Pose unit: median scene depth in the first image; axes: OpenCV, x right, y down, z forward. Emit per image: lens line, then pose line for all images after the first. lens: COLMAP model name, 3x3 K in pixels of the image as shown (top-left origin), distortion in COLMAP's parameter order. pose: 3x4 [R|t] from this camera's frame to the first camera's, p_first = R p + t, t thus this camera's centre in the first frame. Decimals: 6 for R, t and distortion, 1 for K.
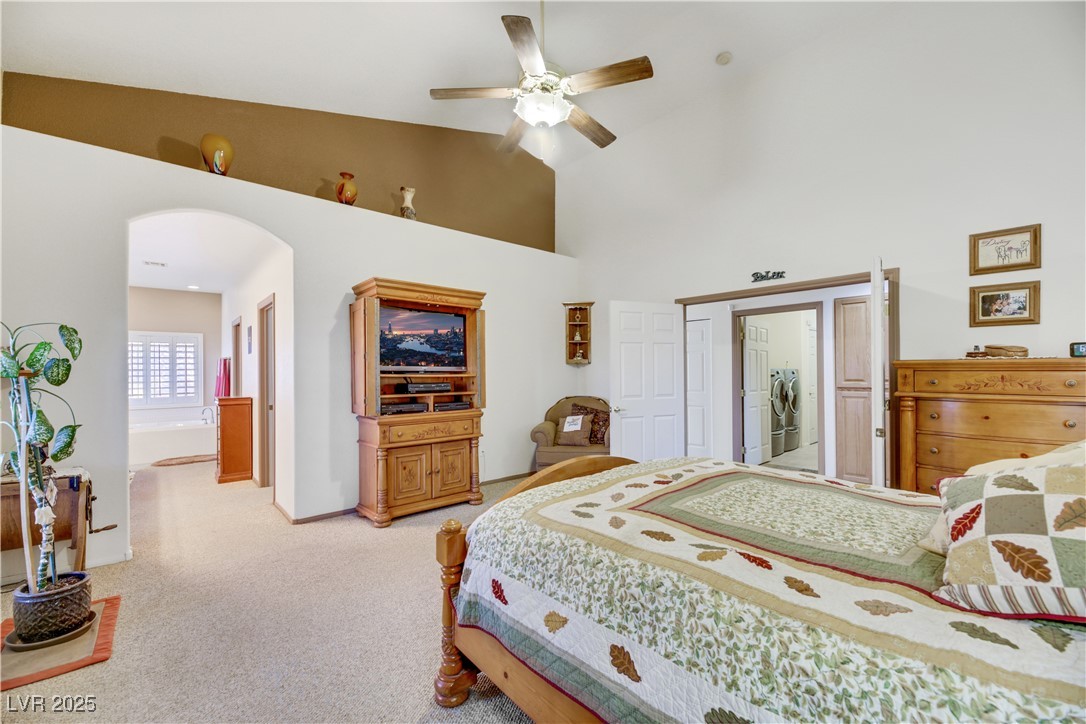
lens RADIAL K [[440.7, 0, 539.3], [0, 440.7, 371.0], [0, 0, 1]] dist [0.000496, -0.003903]
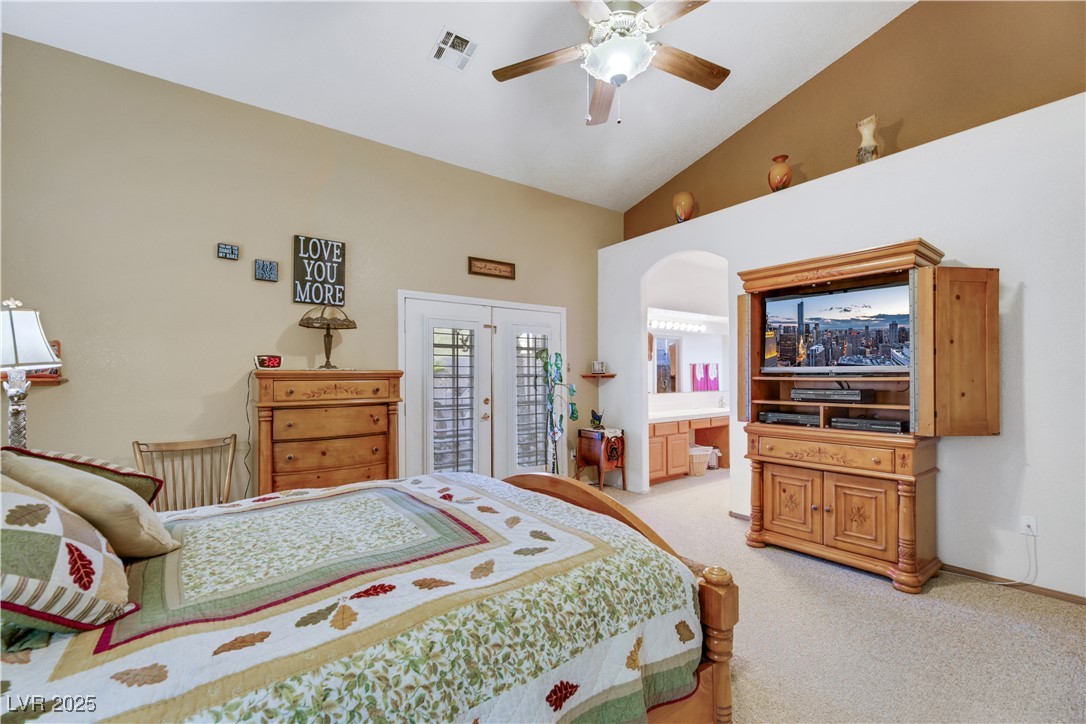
lens RADIAL K [[466.3, 0, 546.3], [0, 466.3, 378.1], [0, 0, 1]] dist [-0.000454, -0.000261]
pose [[-0.060088, 0.009264, -0.998150, 0.577105], [0.006905, 0.999937, 0.008865, -0.001464], [0.998169, -0.006359, -0.060149, 0.594373]]
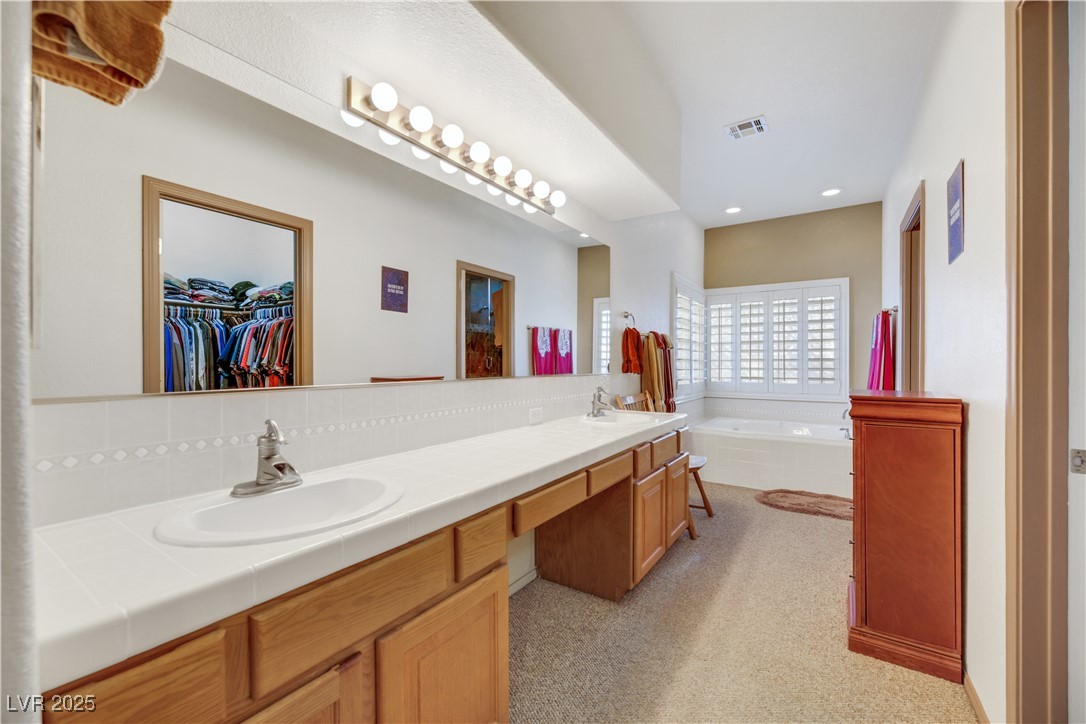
lens RADIAL K [[437.8, 0, 542.2], [0, 437.8, 359.9], [0, 0, 1]] dist [-0.002474, -0.000600]
pose [[0.259946, 0.002631, -0.965620, -0.609636], [-0.002999, 0.999994, 0.001917, 0.045831], [0.965619, 0.002397, 0.259952, 0.895197]]
